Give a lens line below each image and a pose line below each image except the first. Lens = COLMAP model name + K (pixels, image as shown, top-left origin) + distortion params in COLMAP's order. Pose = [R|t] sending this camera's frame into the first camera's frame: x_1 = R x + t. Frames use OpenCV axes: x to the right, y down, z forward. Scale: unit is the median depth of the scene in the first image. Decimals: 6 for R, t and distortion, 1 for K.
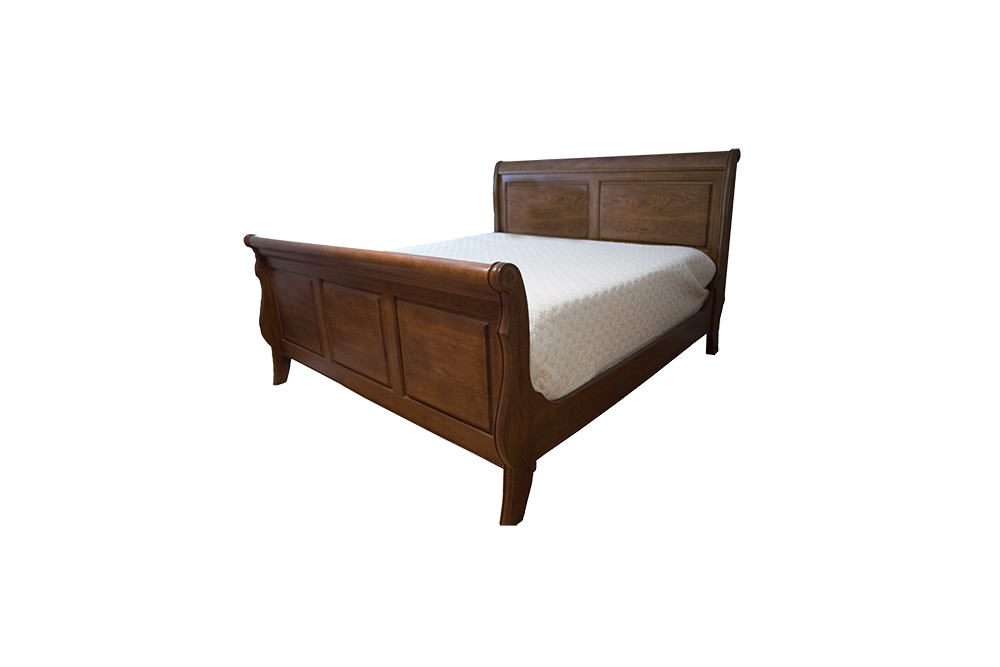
lens RADIAL K [[454.1, 0, 500.0], [0, 454.1, 333.5], [0, 0, 1]] dist [-0.000653, 0.000053]
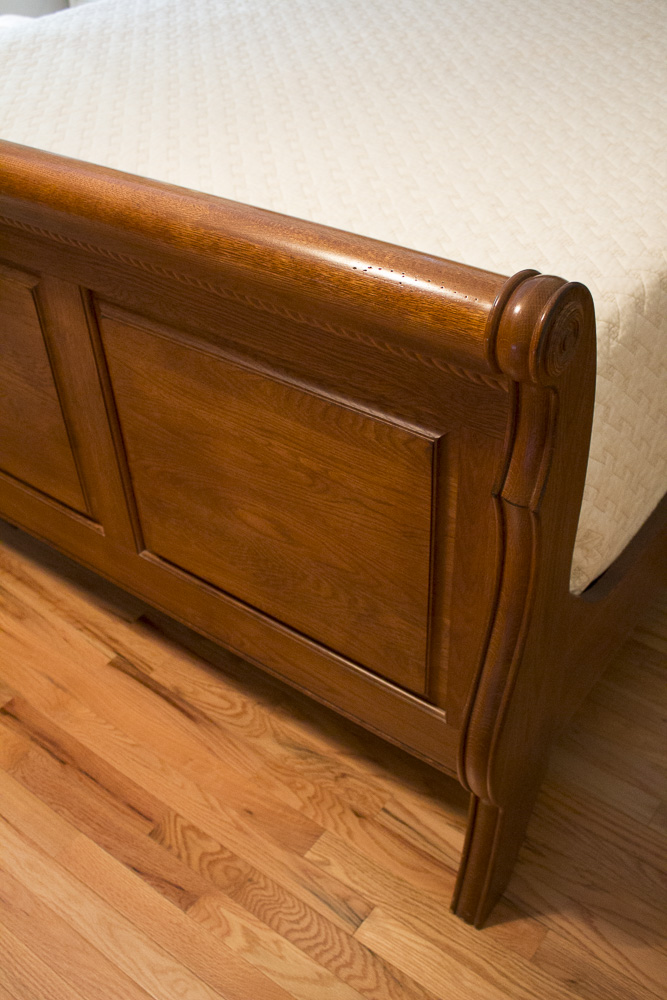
lens RADIAL K [[980.2, 0, 333.5], [0, 980.2, 500.0], [0, 0, 1]] dist [-0.089885, 0.011566]
pose [[0.995346, -0.065596, 0.070596, -0.130028], [0.036097, 0.933024, 0.358000, -0.190600], [-0.089352, -0.353785, 0.931049, 0.336864]]
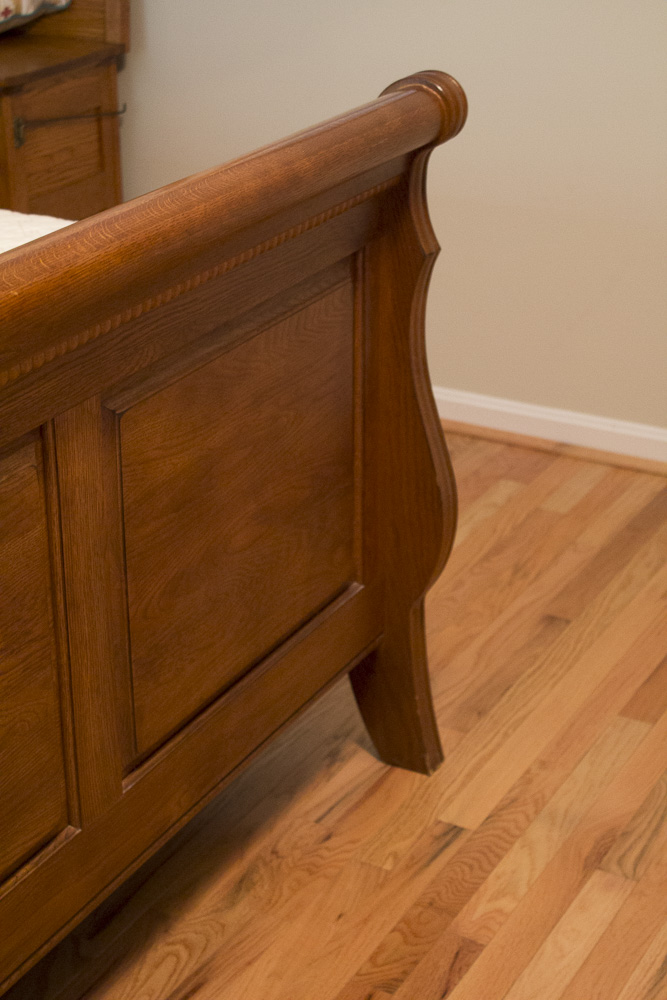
lens RADIAL K [[1832.2, 0, 333.5], [0, 1832.2, 500.0], [0, 0, 1]] dist [-0.047949, -0.083466]
pose [[-0.241750, -0.371323, 0.896480, -1.218789], [0.309243, 0.846227, 0.433900, -0.439896], [-0.919742, 0.382126, -0.089747, 1.061663]]
